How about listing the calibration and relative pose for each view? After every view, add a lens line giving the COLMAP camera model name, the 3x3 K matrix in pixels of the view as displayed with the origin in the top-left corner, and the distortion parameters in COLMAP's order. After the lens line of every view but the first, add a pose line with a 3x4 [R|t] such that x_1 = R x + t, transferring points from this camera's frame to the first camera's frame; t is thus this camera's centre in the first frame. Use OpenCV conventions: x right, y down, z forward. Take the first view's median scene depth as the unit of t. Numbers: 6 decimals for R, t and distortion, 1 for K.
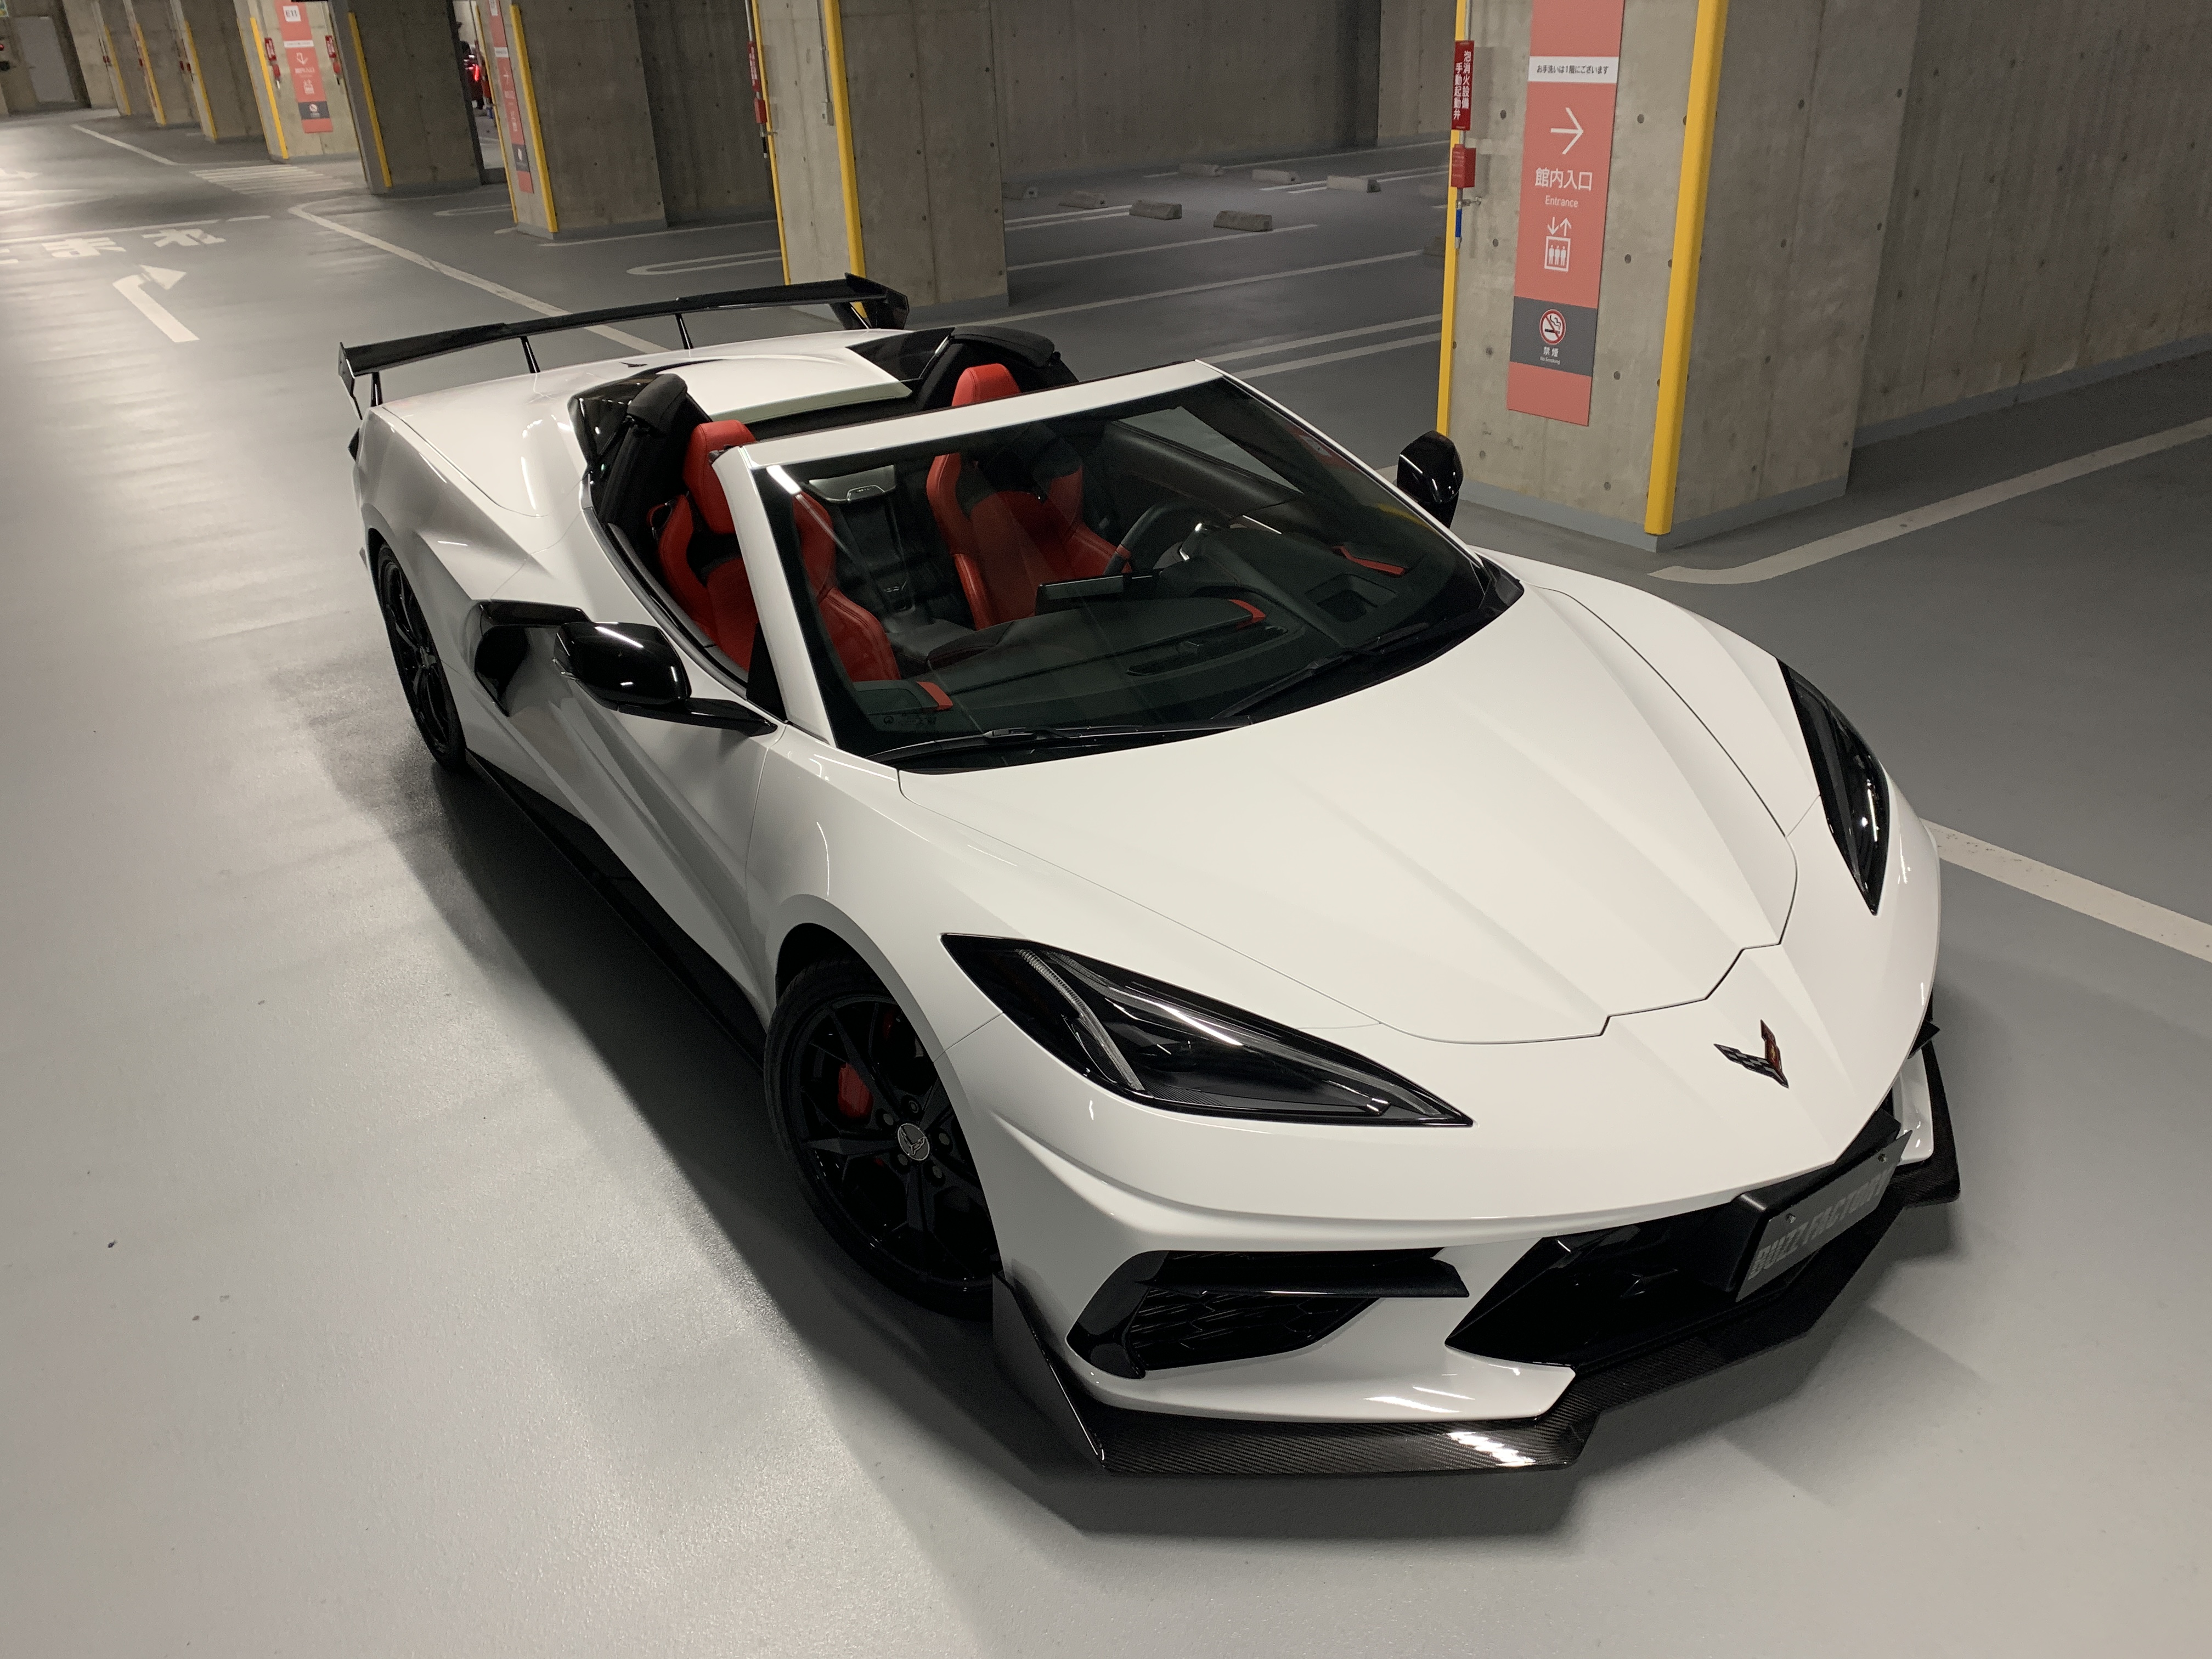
lens RADIAL K [[1715.5, 0, 1103.8], [0, 1715.5, 828.4], [0, 0, 1]] dist [-0.000230, -0.002659]
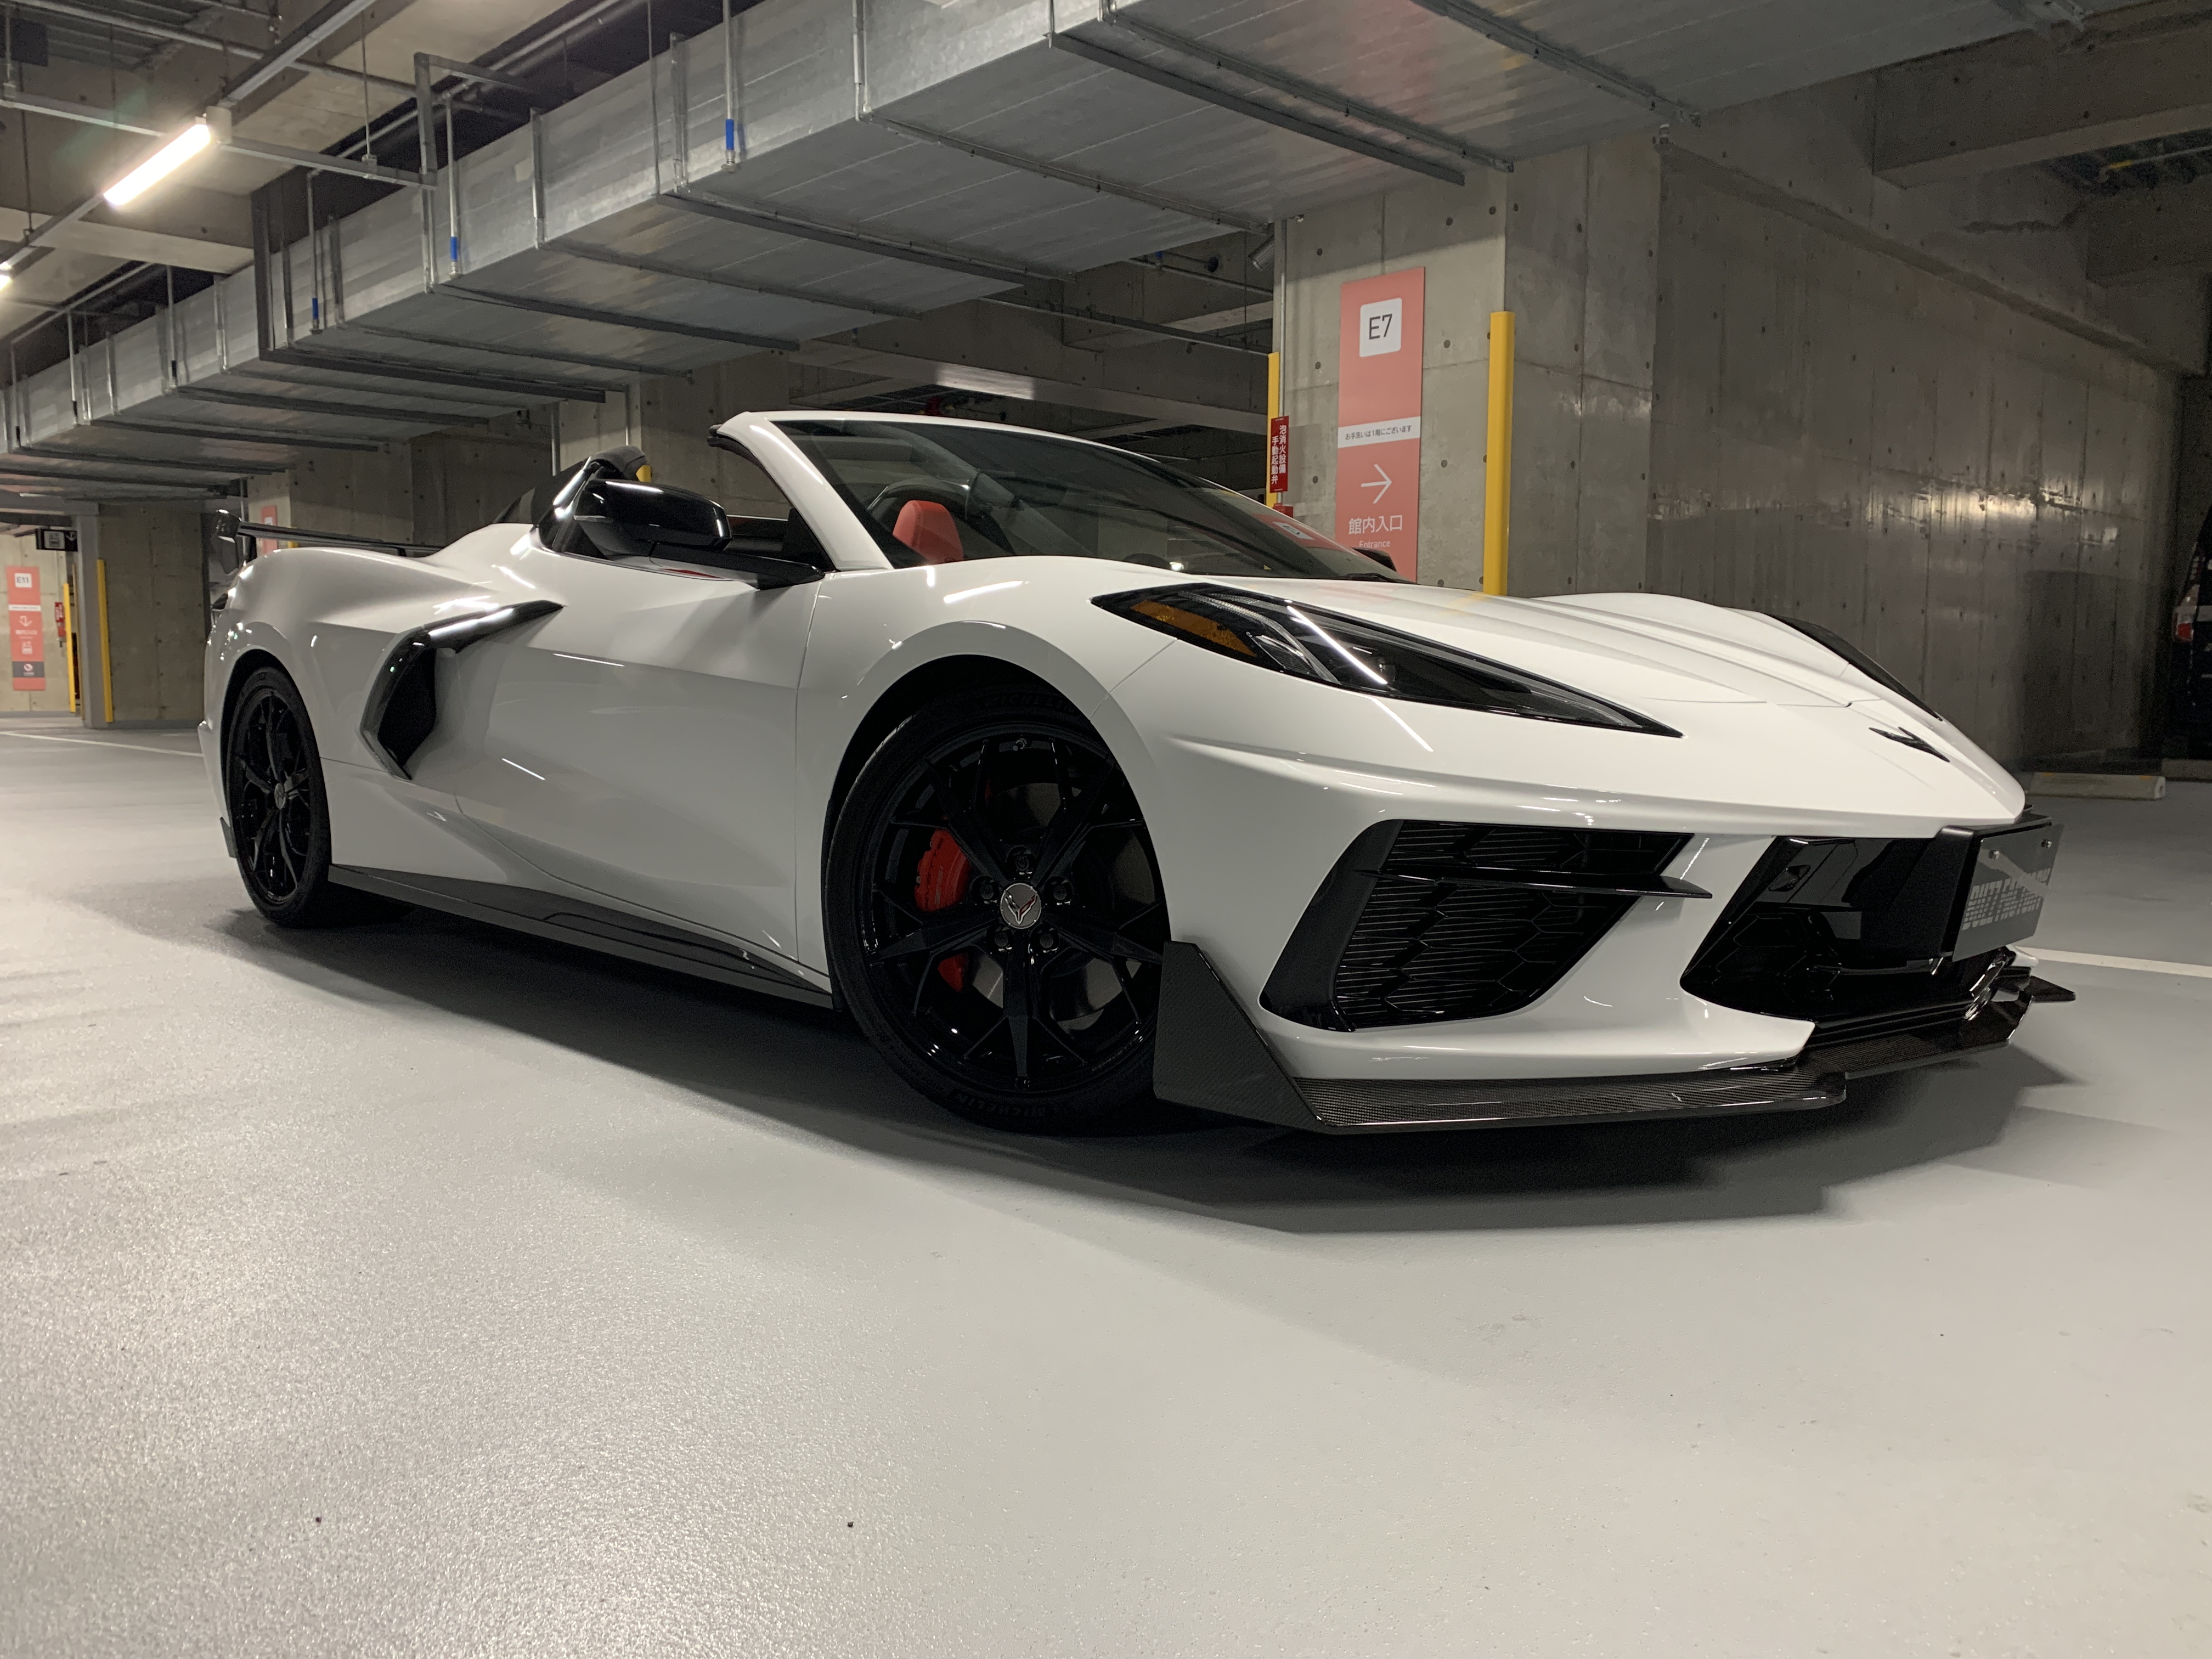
lens RADIAL K [[1715.5, 0, 1108.8], [0, 1715.5, 835.7], [0, 0, 1]] dist [-0.000230, -0.002659]
pose [[0.983399, 0.028137, 0.179264, -0.100326], [0.038307, 0.933450, -0.356656, 0.207709], [-0.177369, 0.357602, 0.916876, 0.077159]]
